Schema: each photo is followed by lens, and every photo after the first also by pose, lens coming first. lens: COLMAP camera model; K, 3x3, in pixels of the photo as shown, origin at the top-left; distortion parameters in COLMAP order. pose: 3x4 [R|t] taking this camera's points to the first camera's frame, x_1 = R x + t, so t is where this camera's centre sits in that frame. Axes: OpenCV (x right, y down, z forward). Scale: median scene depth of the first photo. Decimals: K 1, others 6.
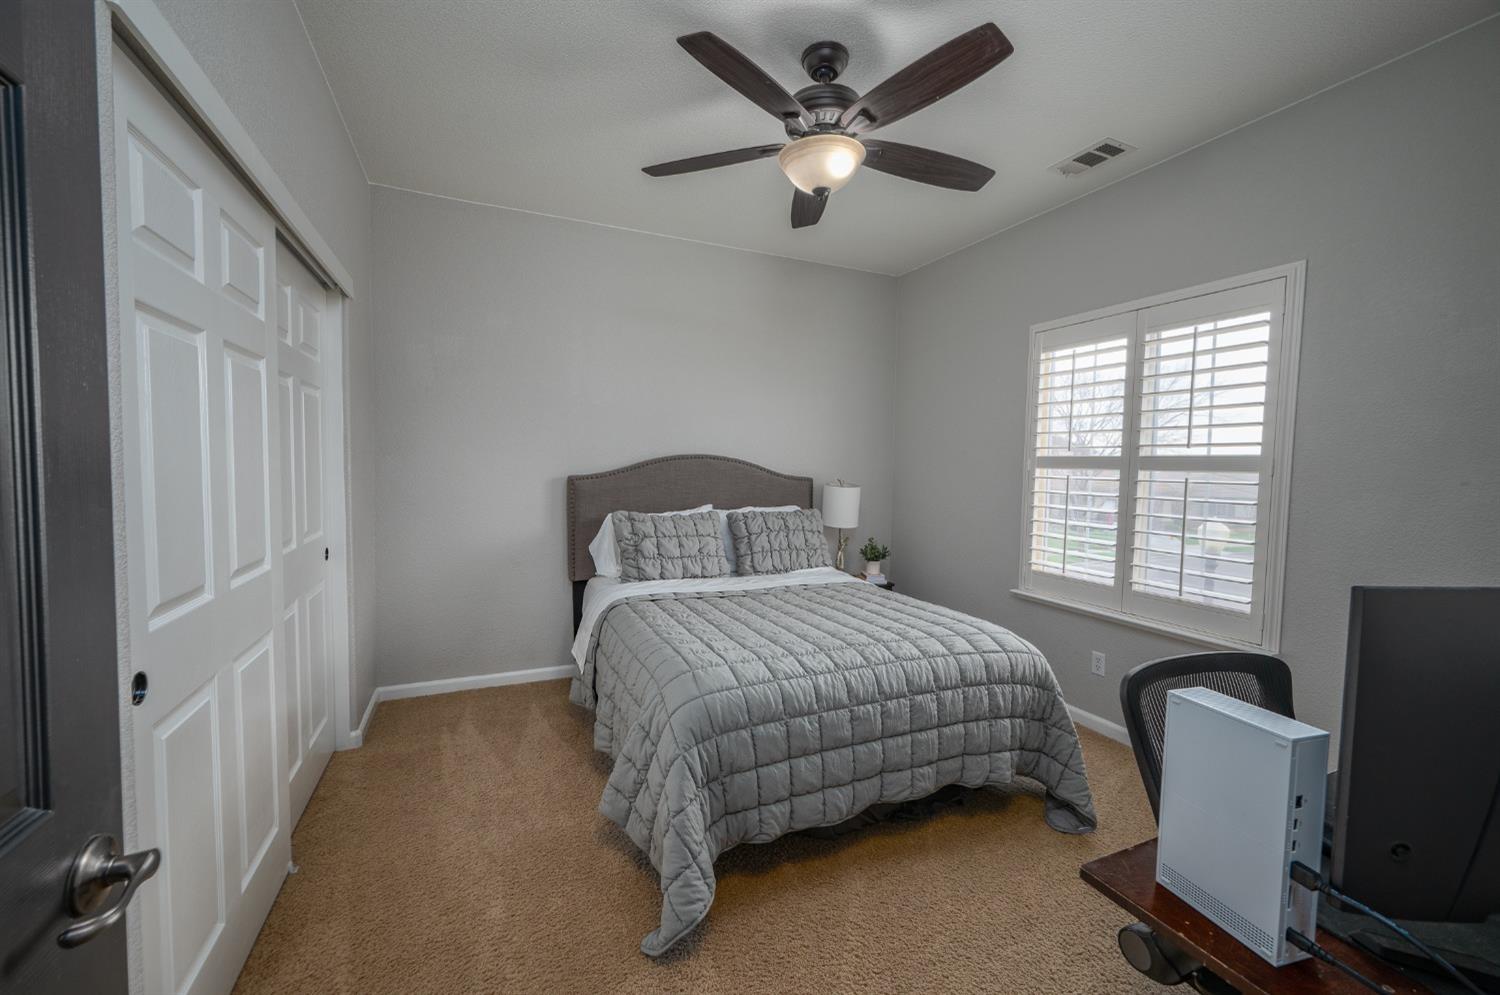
lens RADIAL K [[598.2, 0, 750.0], [0, 598.2, 497.5], [0, 0, 1]] dist [-0.001776, -0.000112]
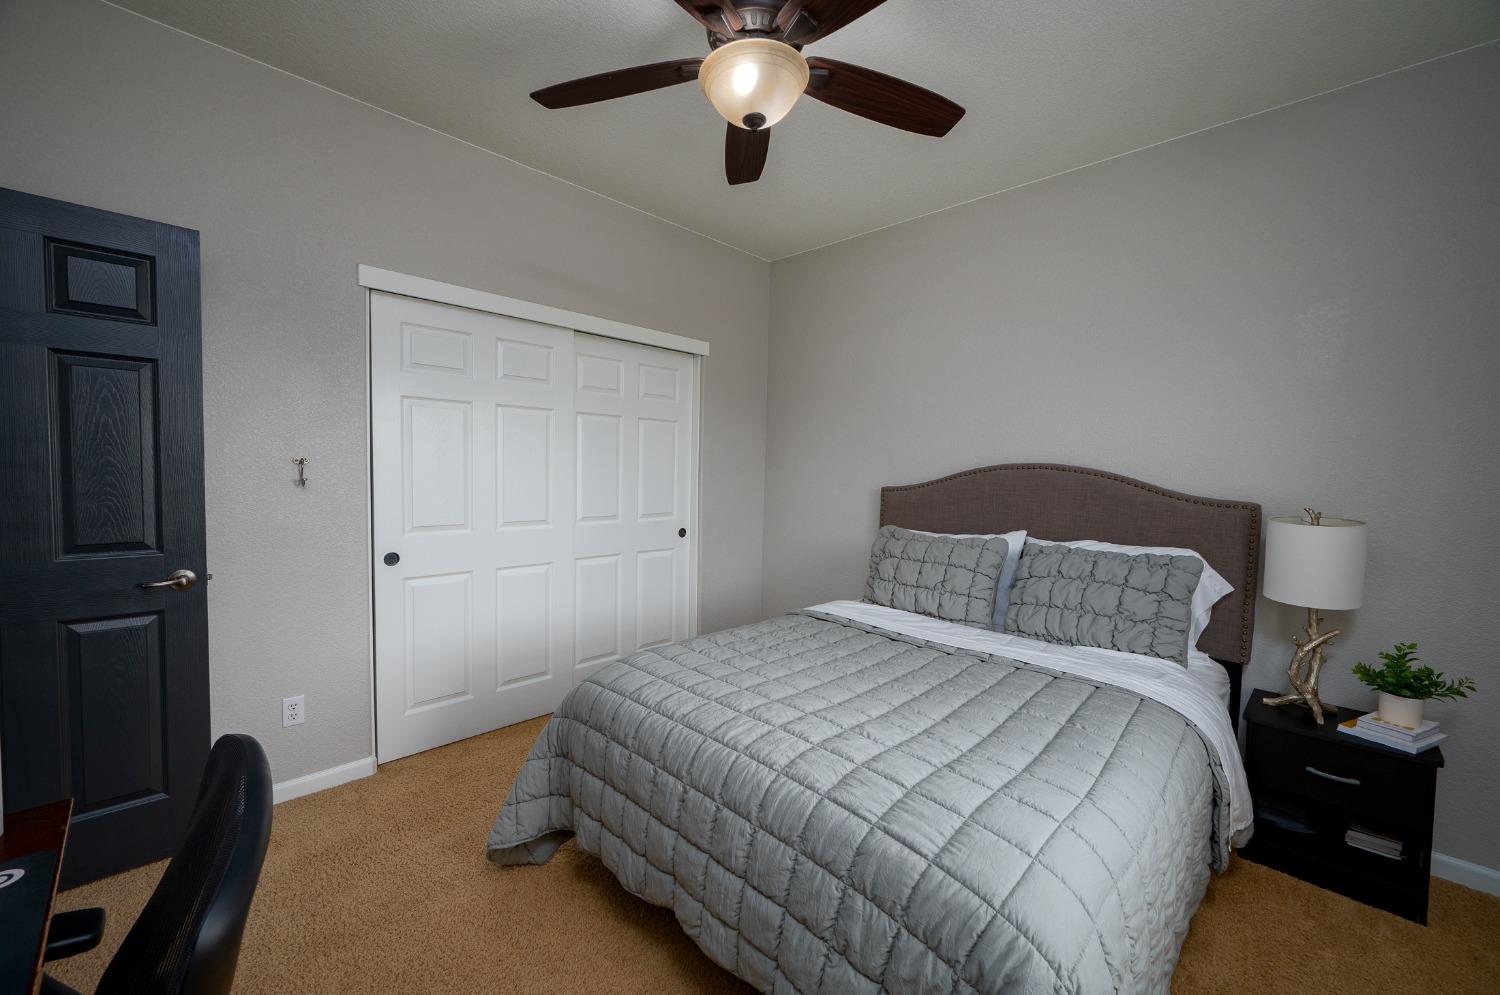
lens RADIAL K [[598.2, 0, 750.0], [0, 598.2, 497.5], [0, 0, 1]] dist [-0.001776, -0.000112]
pose [[0.368959, 0.036379, -0.928734, 0.530806], [-0.068028, 0.997611, 0.012051, -0.016451], [0.926953, 0.058733, 0.370552, 0.445129]]
